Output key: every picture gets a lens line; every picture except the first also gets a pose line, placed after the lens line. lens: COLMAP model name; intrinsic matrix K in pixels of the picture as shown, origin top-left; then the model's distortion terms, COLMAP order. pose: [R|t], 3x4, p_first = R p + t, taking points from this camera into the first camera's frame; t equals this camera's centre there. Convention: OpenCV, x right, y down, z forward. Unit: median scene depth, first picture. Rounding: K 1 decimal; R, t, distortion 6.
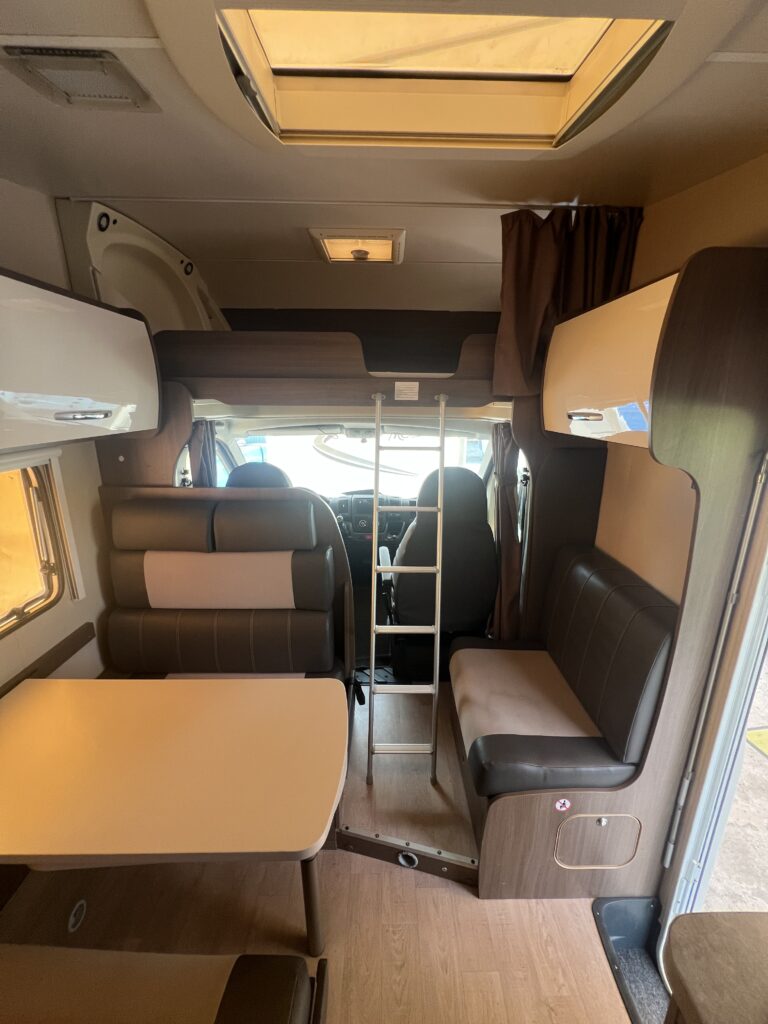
lens RADIAL K [[409.9, 0, 389.2], [0, 409.9, 510.4], [0, 0, 1]] dist [-0.002301, 0.000333]
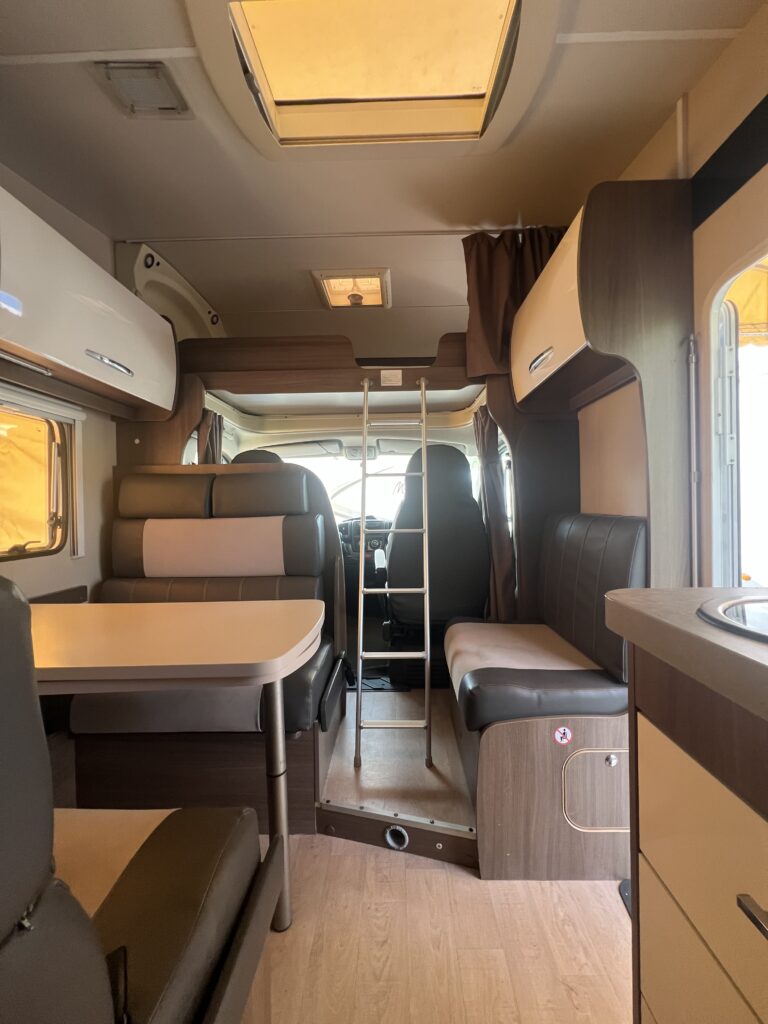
lens RADIAL K [[409.9, 0, 389.5], [0, 409.9, 509.9], [0, 0, 1]] dist [-0.002301, 0.000333]
pose [[0.999129, -0.025844, -0.032748, 0.070656], [0.016660, 0.966866, -0.254740, 0.379226], [0.038246, 0.253972, 0.966455, -0.005400]]
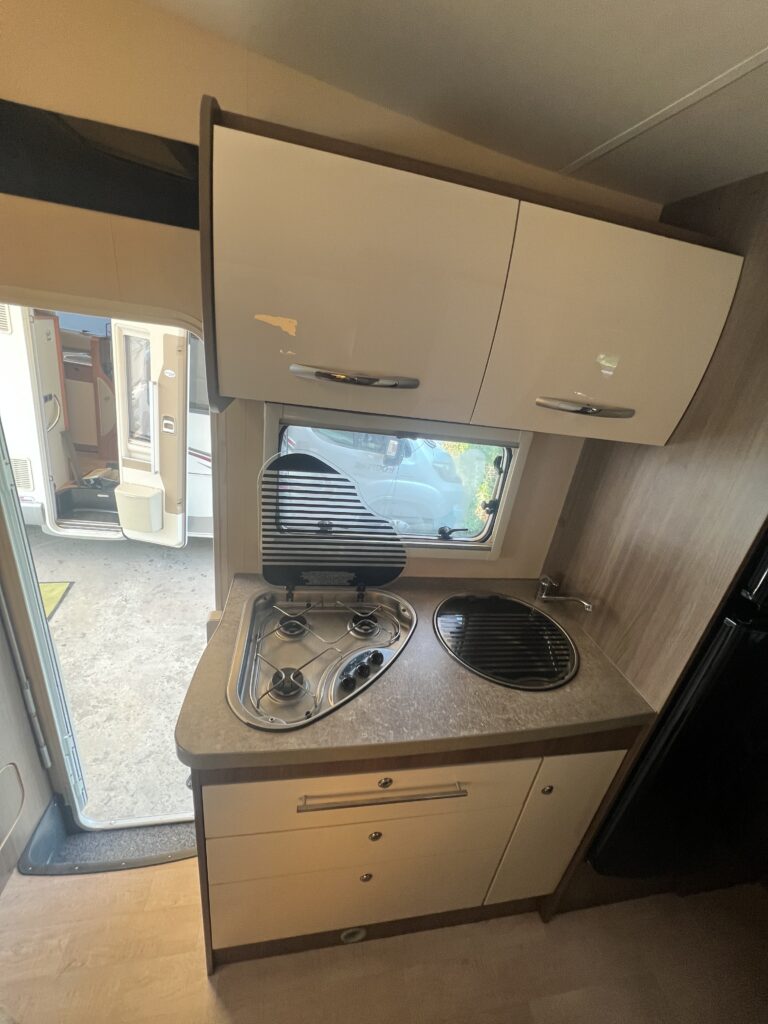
lens RADIAL K [[409.9, 0, 388.0], [0, 409.9, 509.6], [0, 0, 1]] dist [-0.002301, 0.000333]
pose [[-0.161185, -0.417137, 0.894436, -0.100293], [0.117983, 0.891643, 0.437096, -0.052680], [-0.979847, 0.175981, -0.094504, 0.120135]]
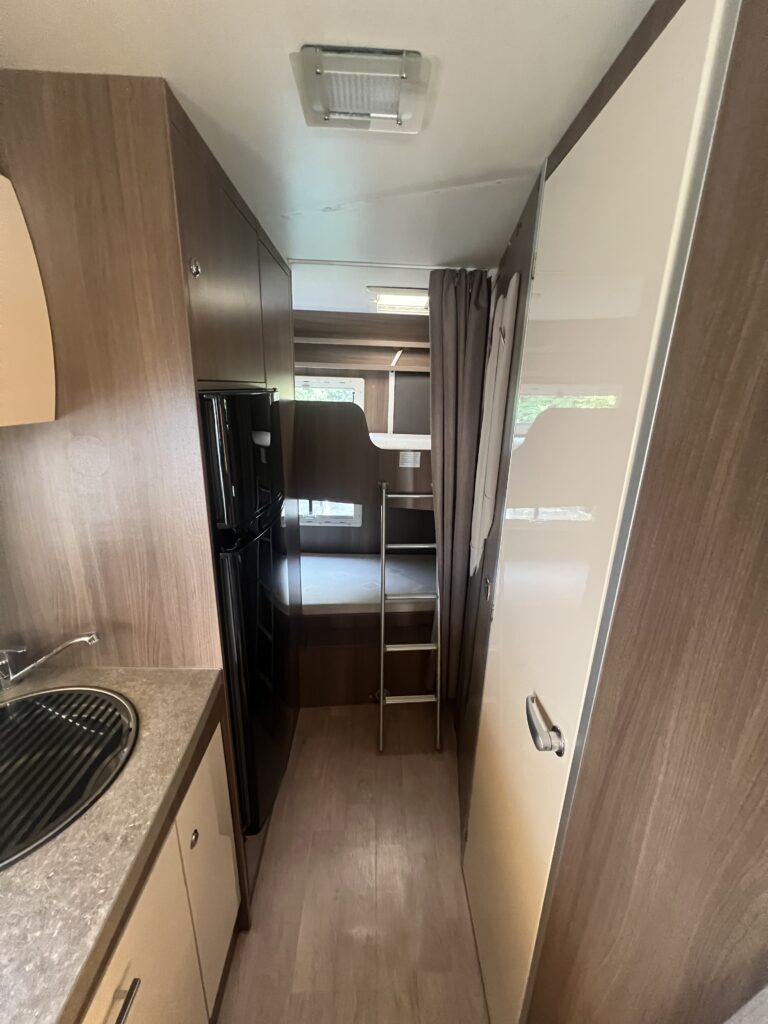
lens RADIAL K [[409.9, 0, 388.2], [0, 409.9, 509.0], [0, 0, 1]] dist [-0.002301, 0.000333]
pose [[-0.998925, -0.036405, -0.028697, 0.028898], [-0.046042, 0.851073, 0.523025, -0.007202], [0.005383, 0.523785, -0.851834, 0.121442]]
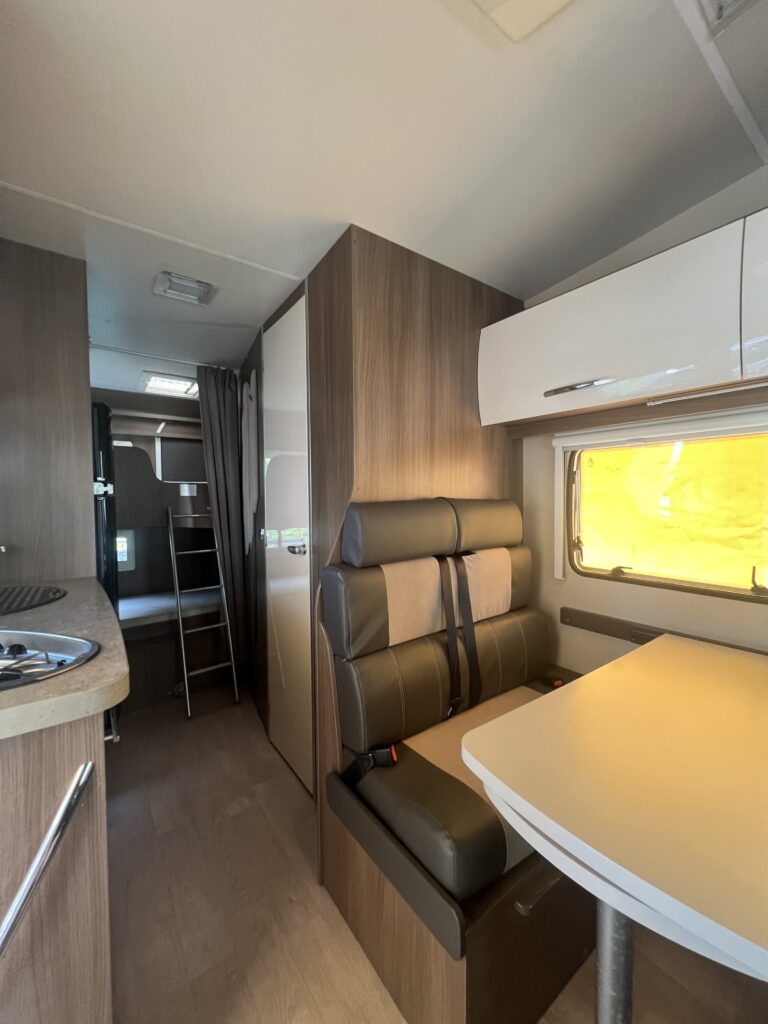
lens RADIAL K [[409.9, 0, 389.5], [0, 409.9, 509.7], [0, 0, 1]] dist [-0.002301, 0.000333]
pose [[-0.807113, 0.015500, -0.590193, 0.256929], [-0.154057, 0.959494, 0.235878, 0.060107], [0.569943, 0.281304, -0.772032, 0.773836]]
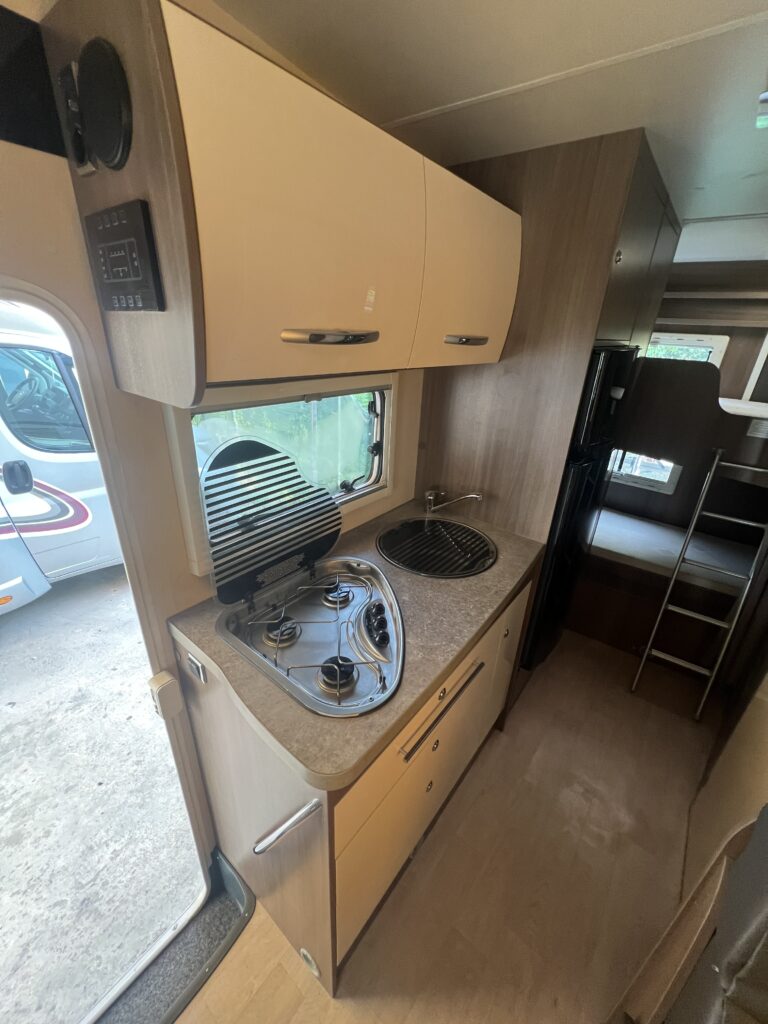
lens RADIAL K [[409.9, 0, 388.2], [0, 409.9, 510.9], [0, 0, 1]] dist [-0.002301, 0.000333]
pose [[-0.775194, -0.303373, 0.554111, 0.043724], [0.109349, 0.799462, 0.590680, -0.093569], [-0.622187, 0.518483, -0.586565, 0.419920]]
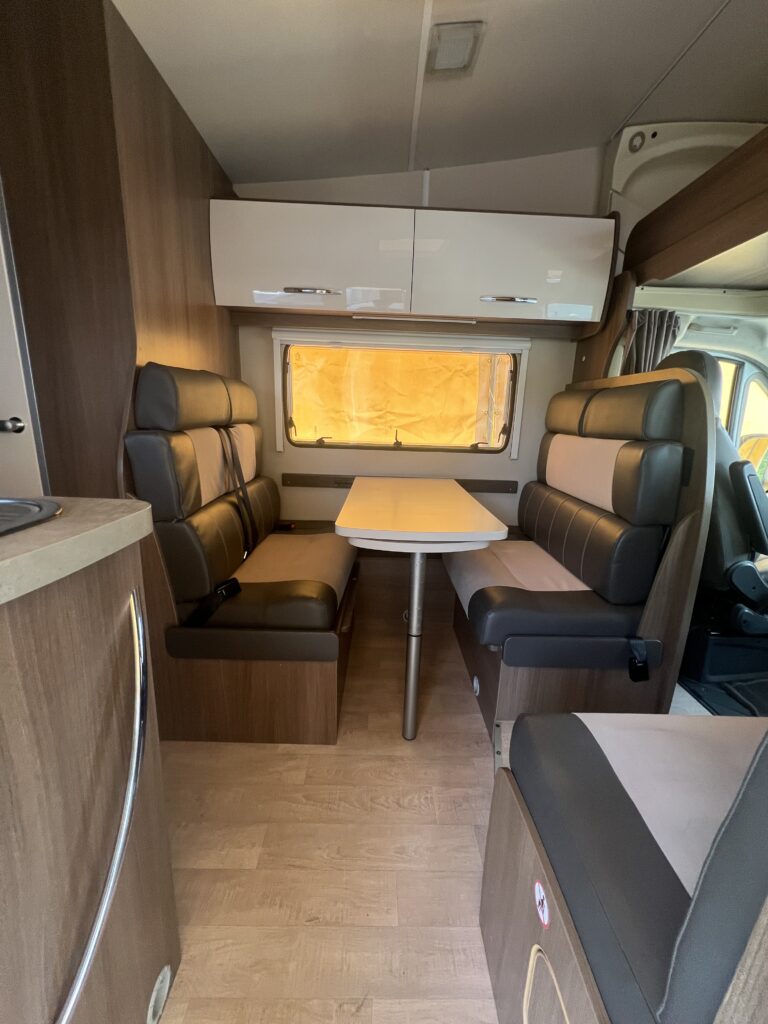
lens RADIAL K [[409.9, 0, 388.1], [0, 409.9, 510.9], [0, 0, 1]] dist [-0.002301, 0.000333]
pose [[0.002462, 0.223114, -0.974789, 0.633509], [-0.294175, 0.931820, 0.212537, 0.211540], [0.955748, 0.286236, 0.067929, 0.552687]]
